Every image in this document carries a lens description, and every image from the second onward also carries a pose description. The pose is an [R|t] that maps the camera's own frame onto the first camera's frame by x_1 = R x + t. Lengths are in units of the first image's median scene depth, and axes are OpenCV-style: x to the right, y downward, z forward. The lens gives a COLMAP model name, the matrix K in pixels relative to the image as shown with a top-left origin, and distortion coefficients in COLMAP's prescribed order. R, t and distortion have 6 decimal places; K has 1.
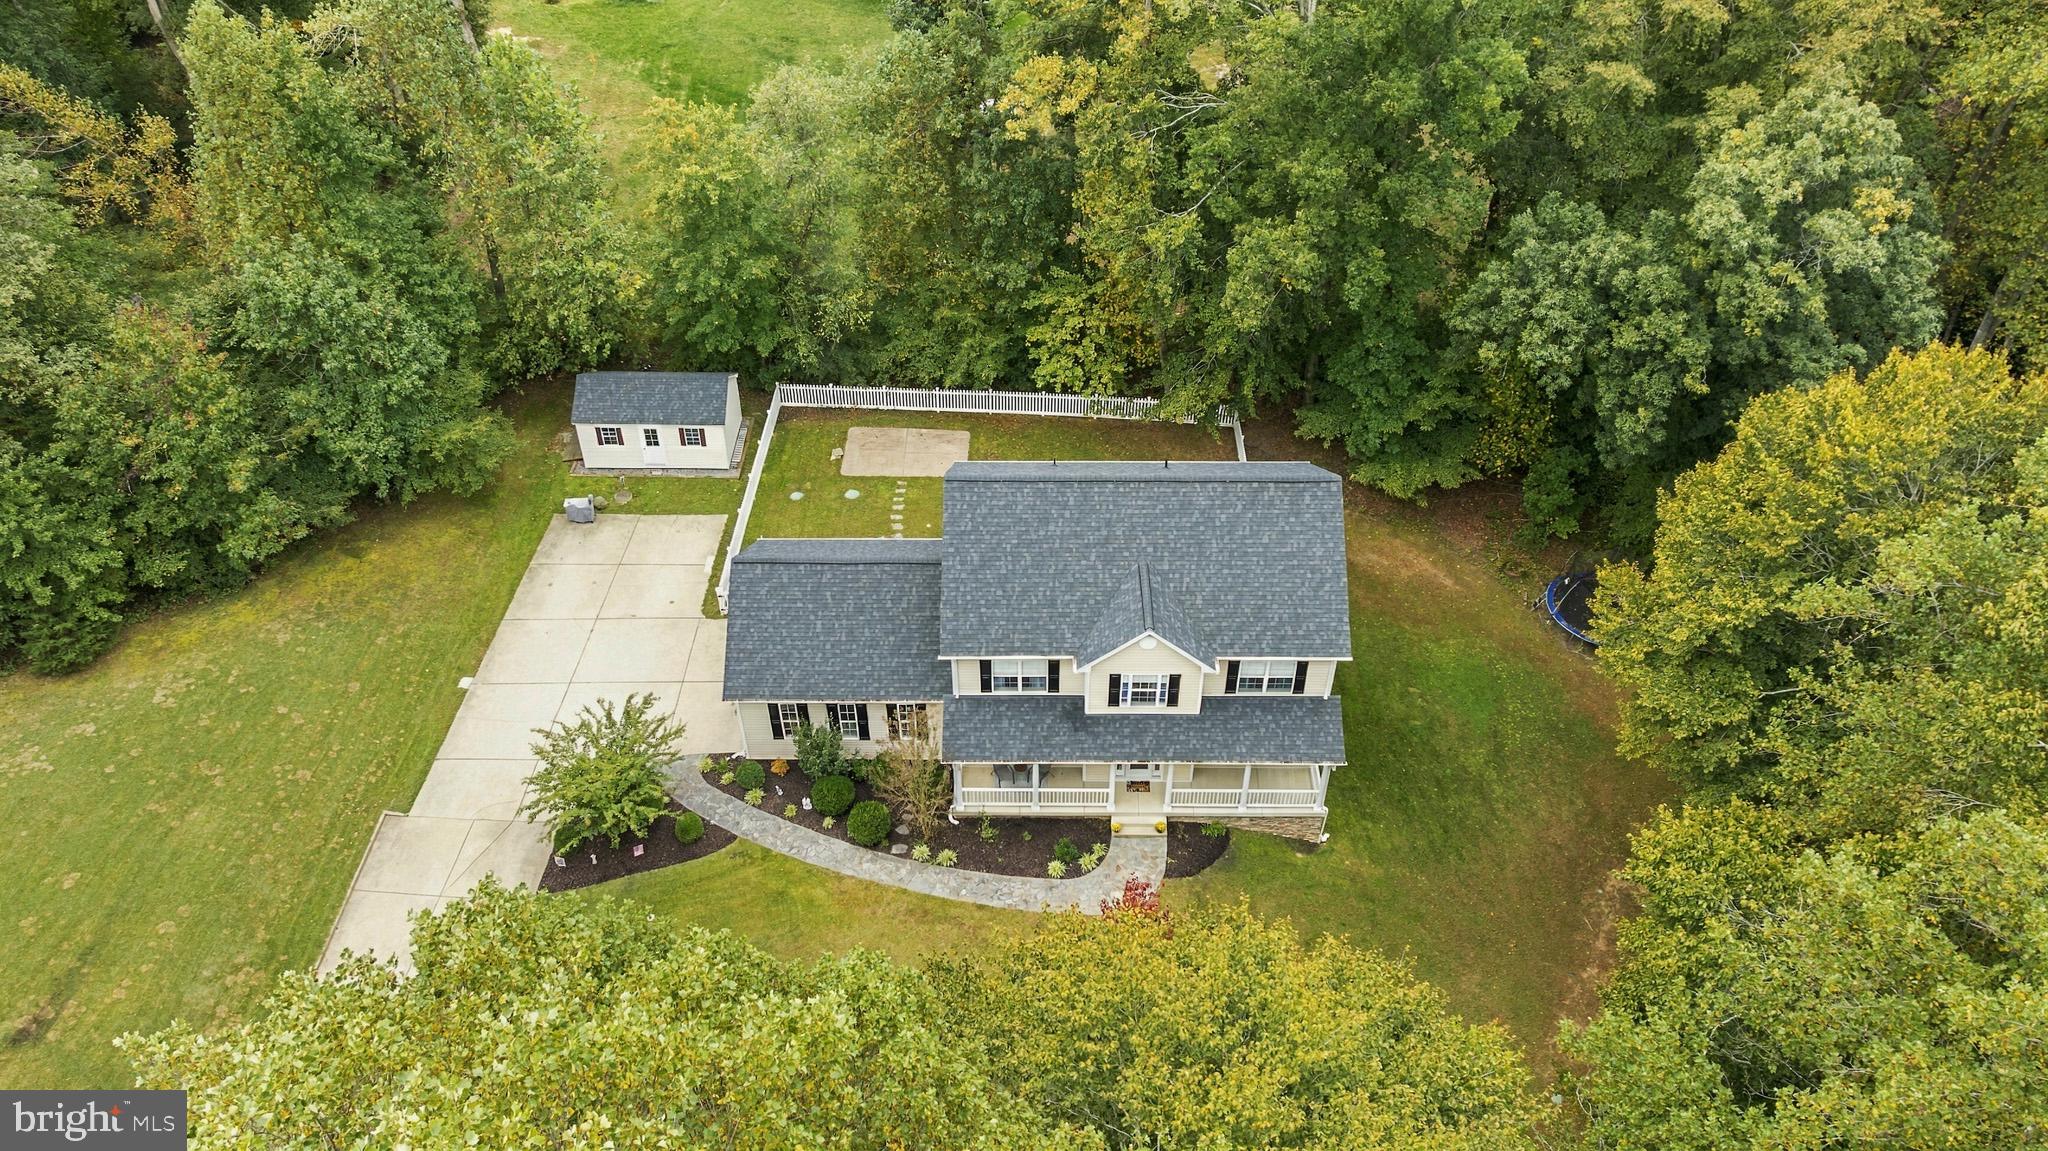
lens RADIAL K [[1444.4, 0, 1024.0], [0, 1444.4, 575.5], [0, 0, 1]] dist [0.003069, -0.033880]
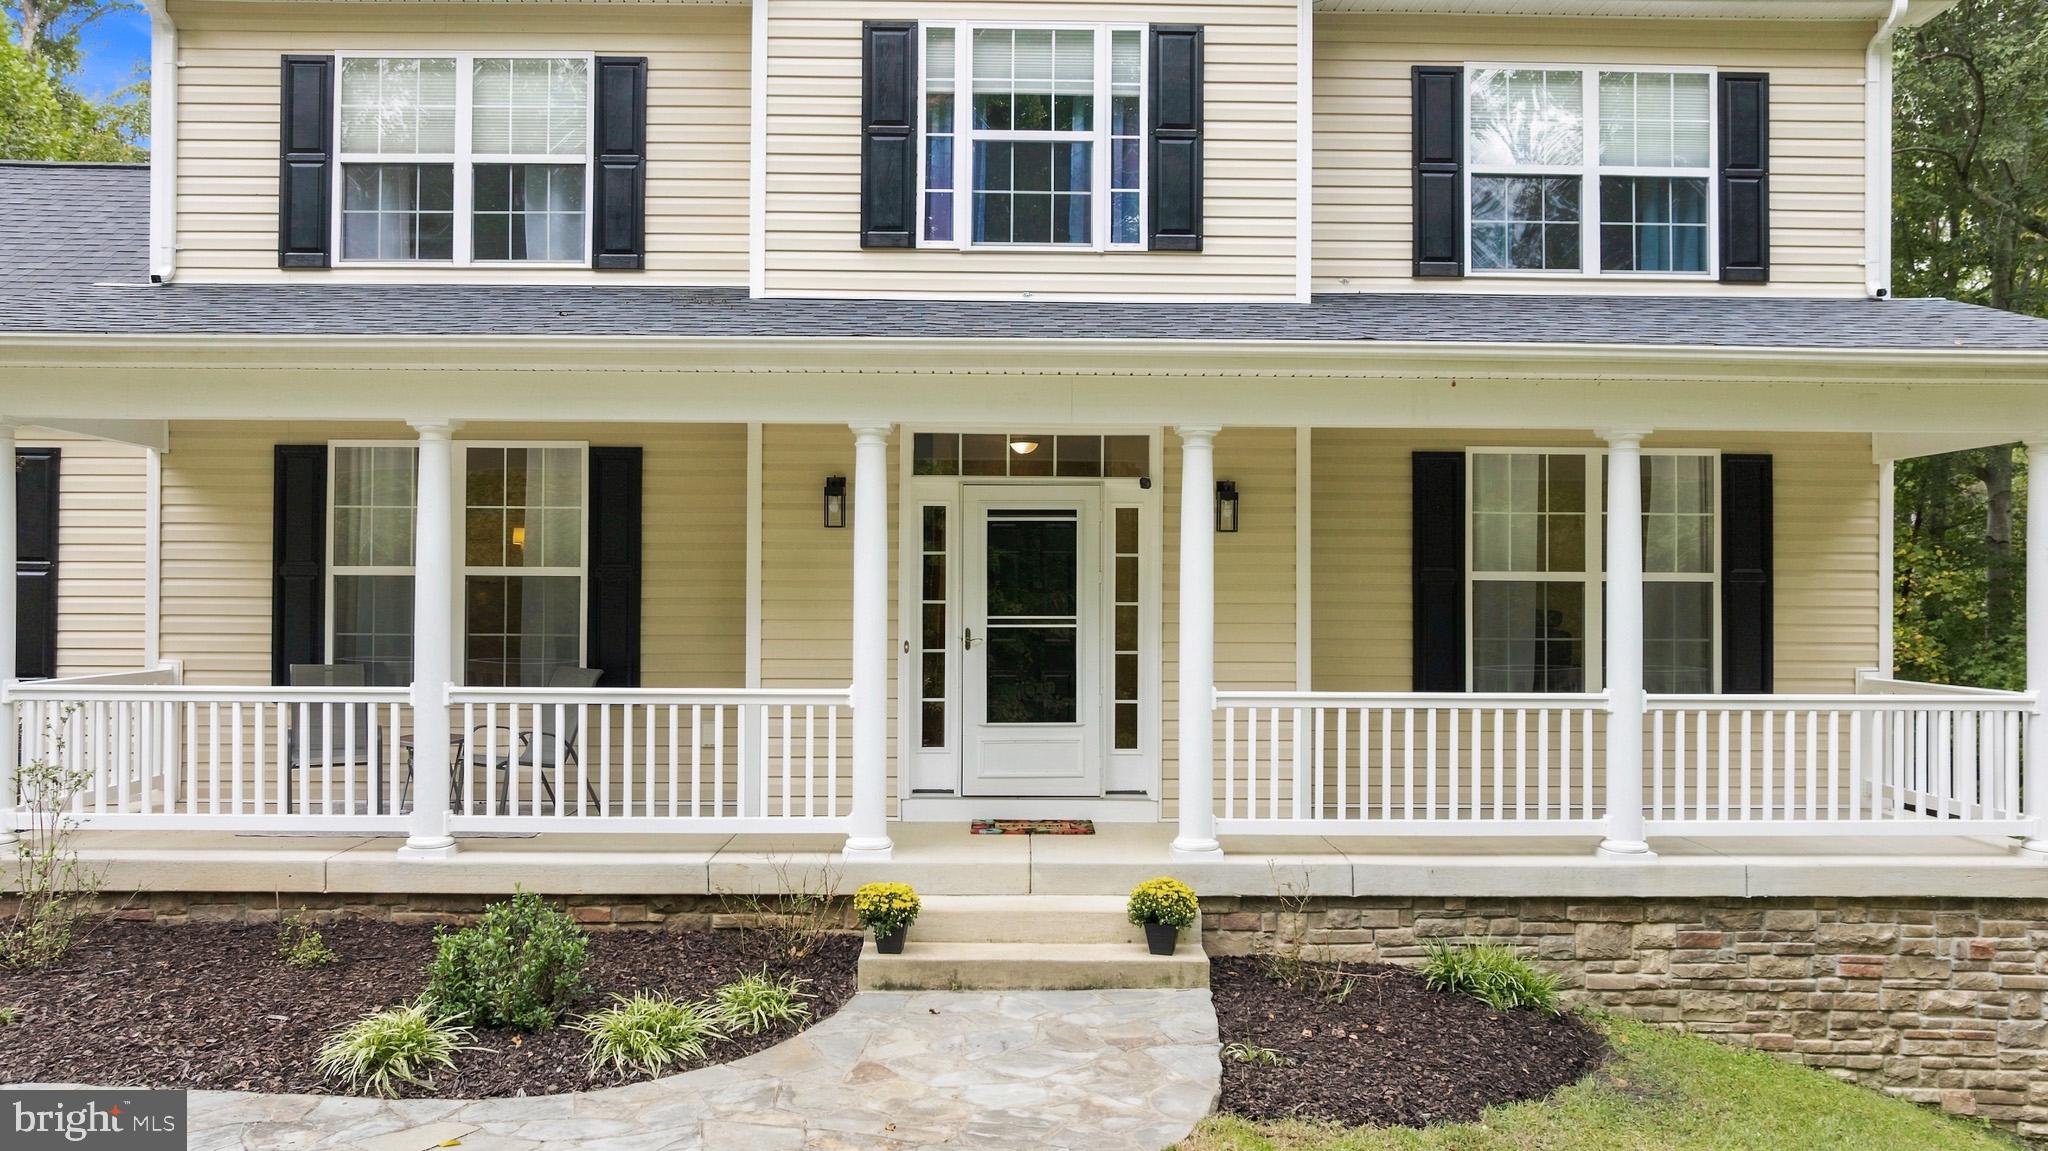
lens RADIAL K [[1434.5, 0, 1024.0], [0, 1434.5, 575.5], [0, 0, 1]] dist [-0.030023, 0.043614]
pose [[0.999627, 0.012923, 0.024050, 0.074159], [0.007207, 0.724723, -0.689003, 0.253986], [-0.026333, 0.688919, 0.724359, 0.853035]]
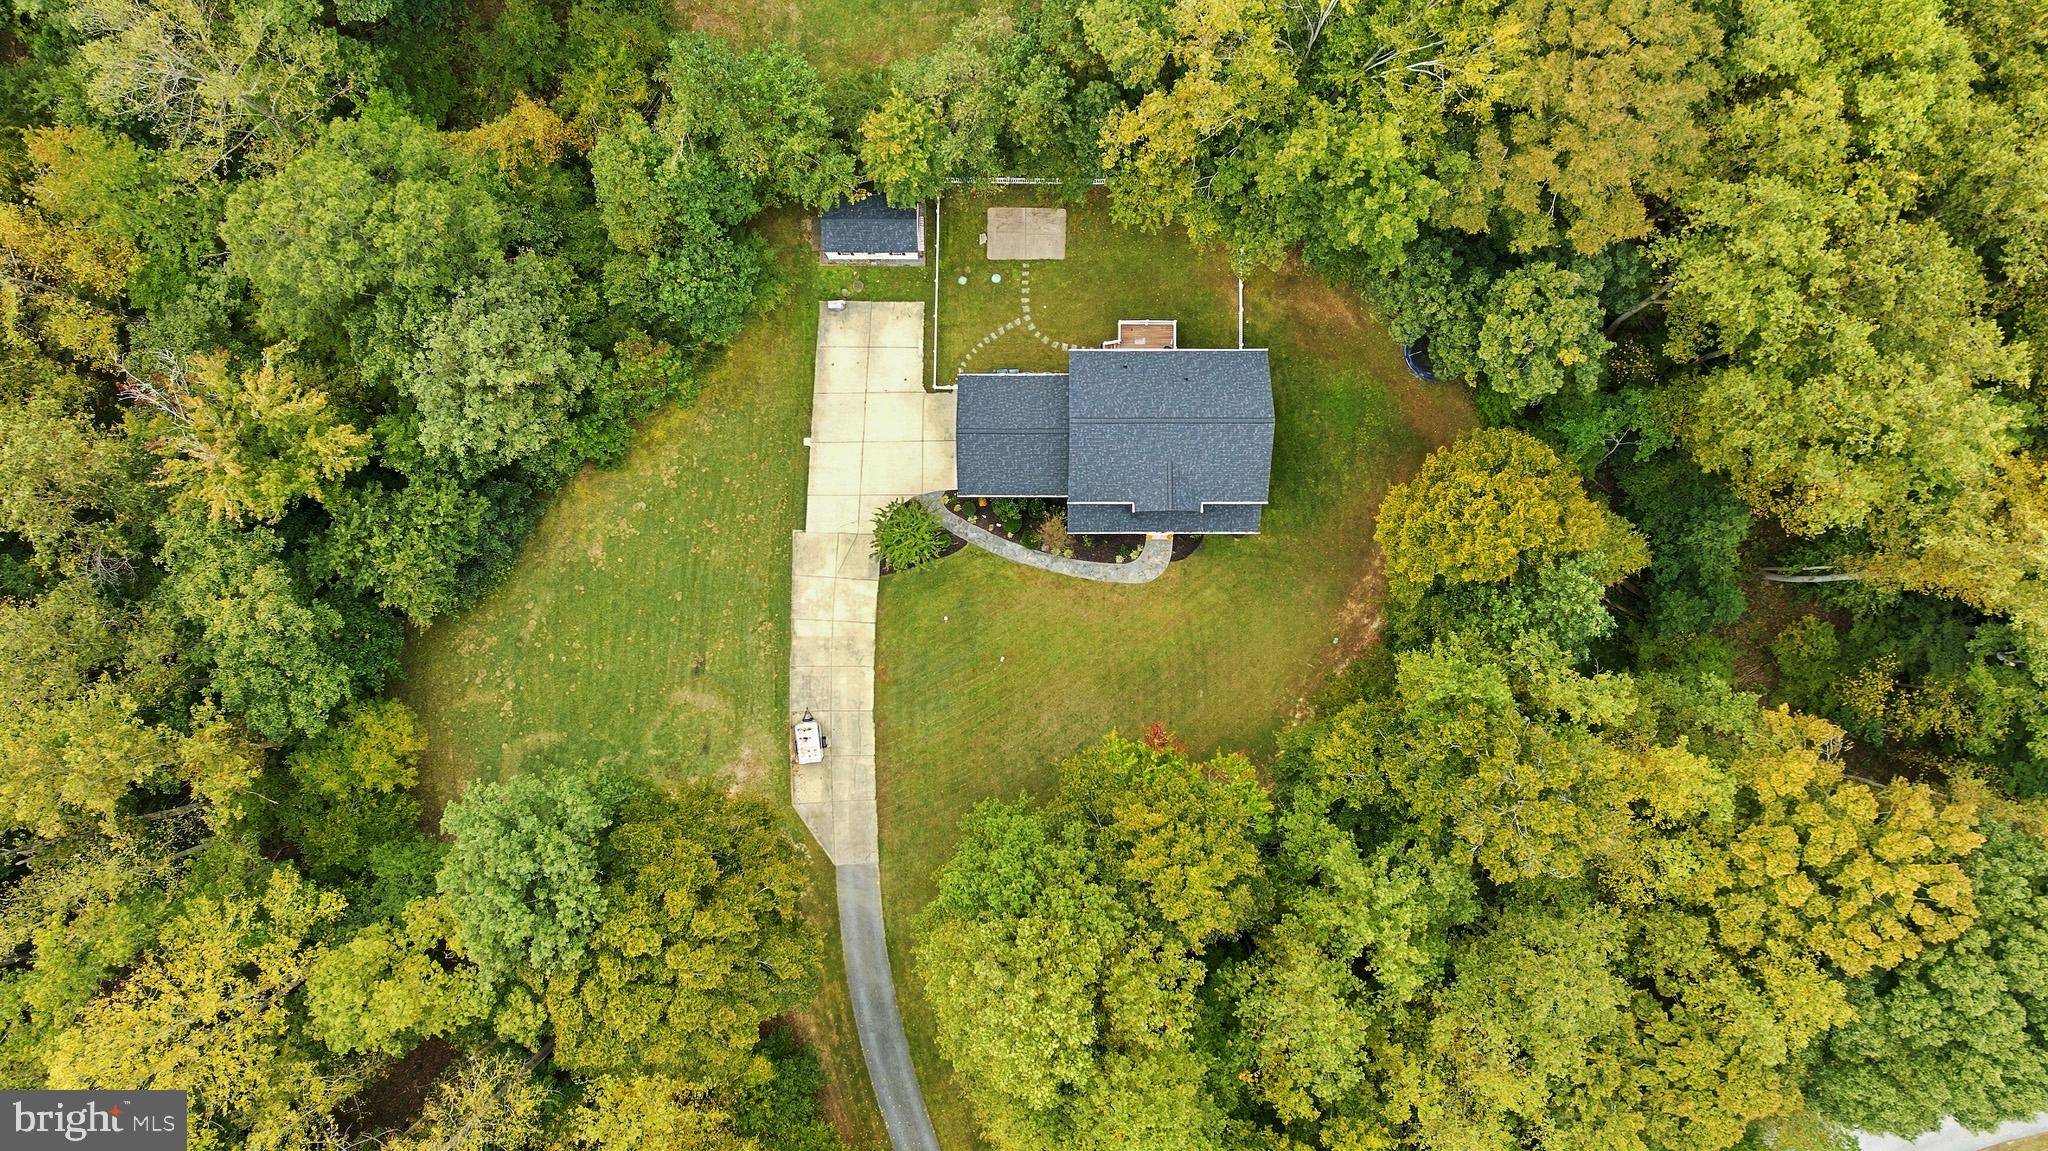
lens RADIAL K [[1444.4, 0, 1024.0], [0, 1444.4, 575.5], [0, 0, 1]] dist [0.003069, -0.033880]
pose [[0.999961, -0.008813, 0.000420, -0.116733], [0.005749, 0.686943, 0.726688, -1.292286], [-0.006693, -0.726658, 0.686967, -0.466362]]
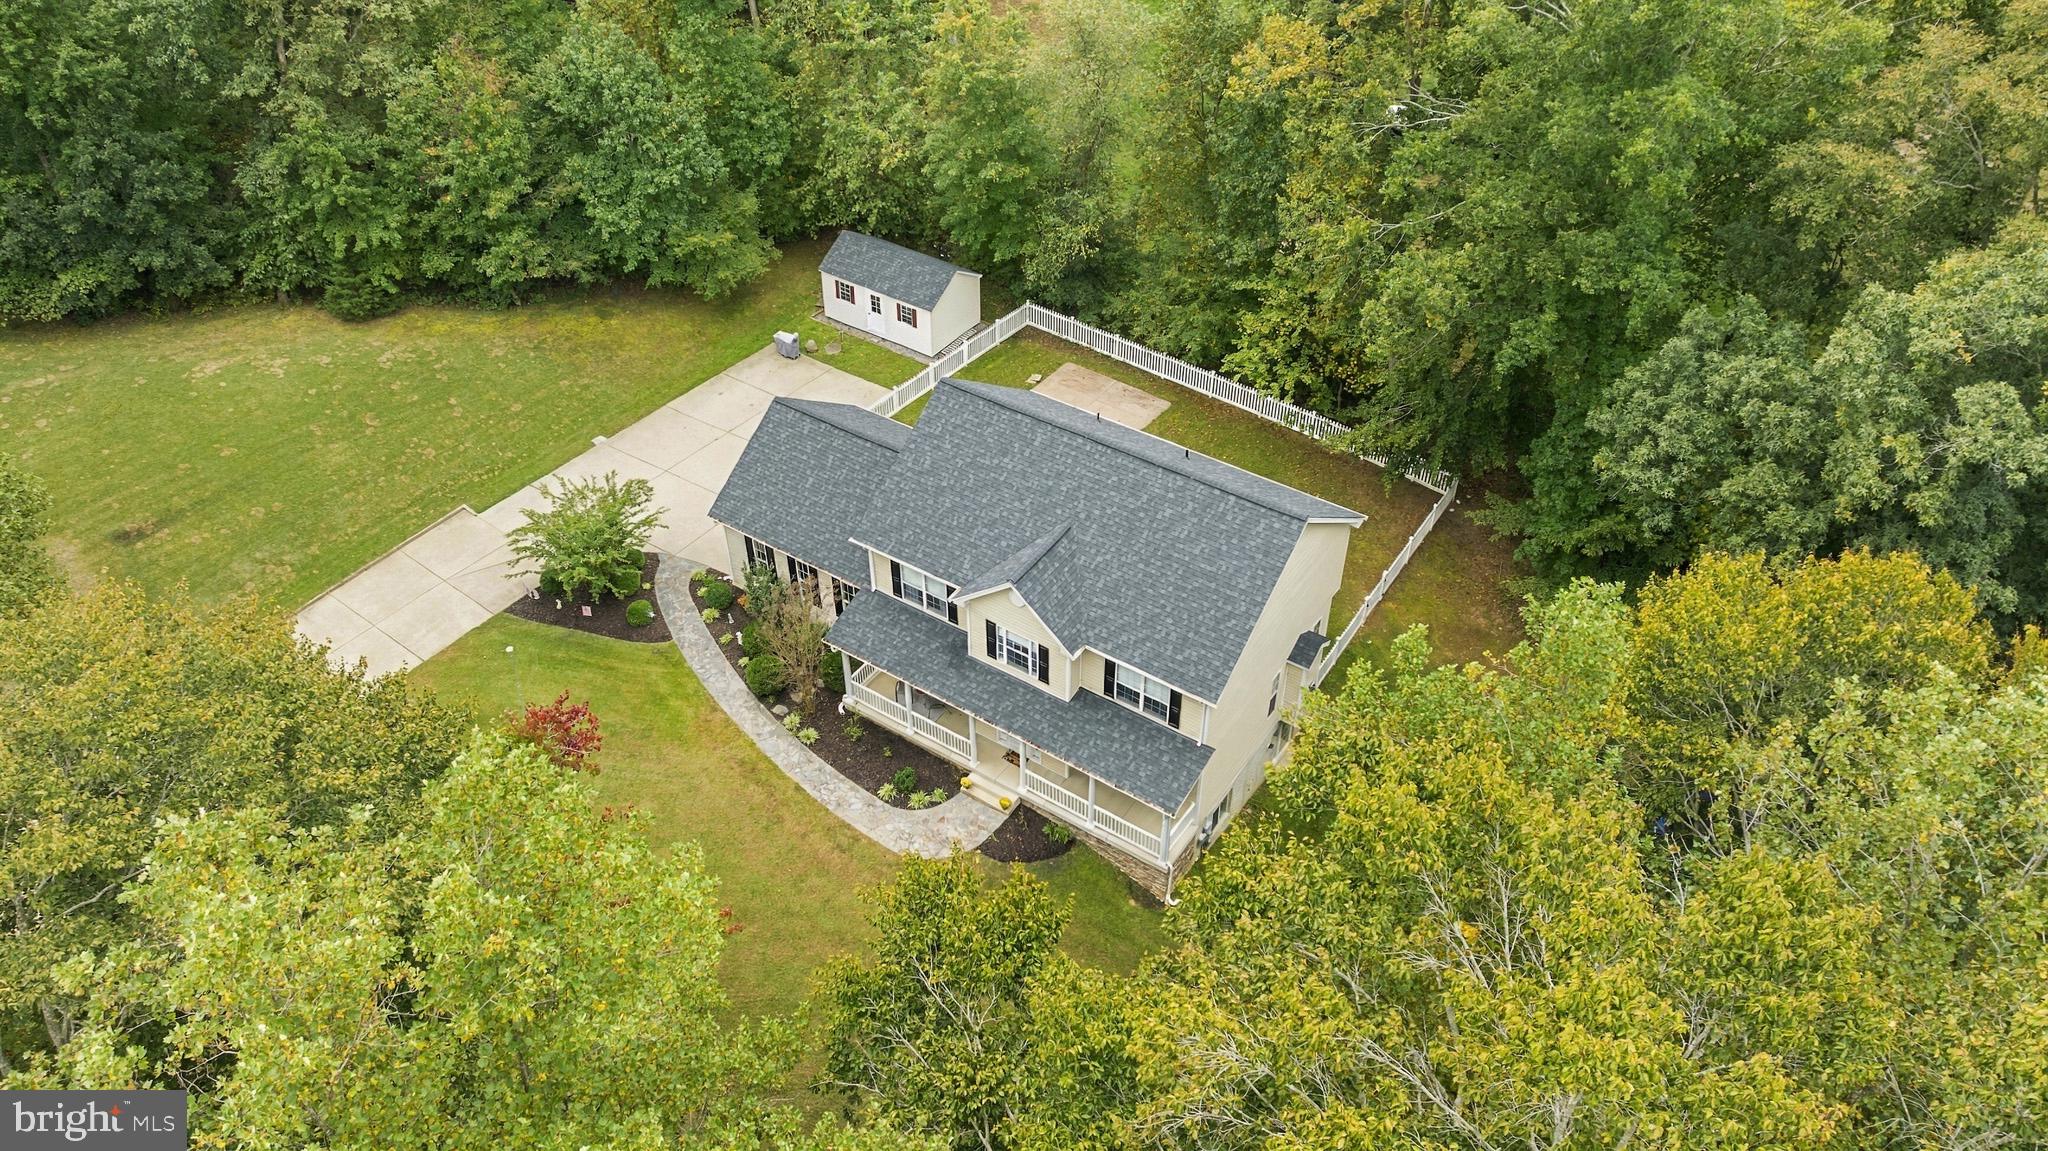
lens RADIAL K [[1444.4, 0, 1024.0], [0, 1444.4, 575.5], [0, 0, 1]] dist [0.003069, -0.033880]
pose [[0.830239, 0.364906, -0.421364, 0.442625], [-0.372899, 0.925470, 0.066721, -0.029351], [0.414306, 0.101732, 0.904434, 0.141523]]
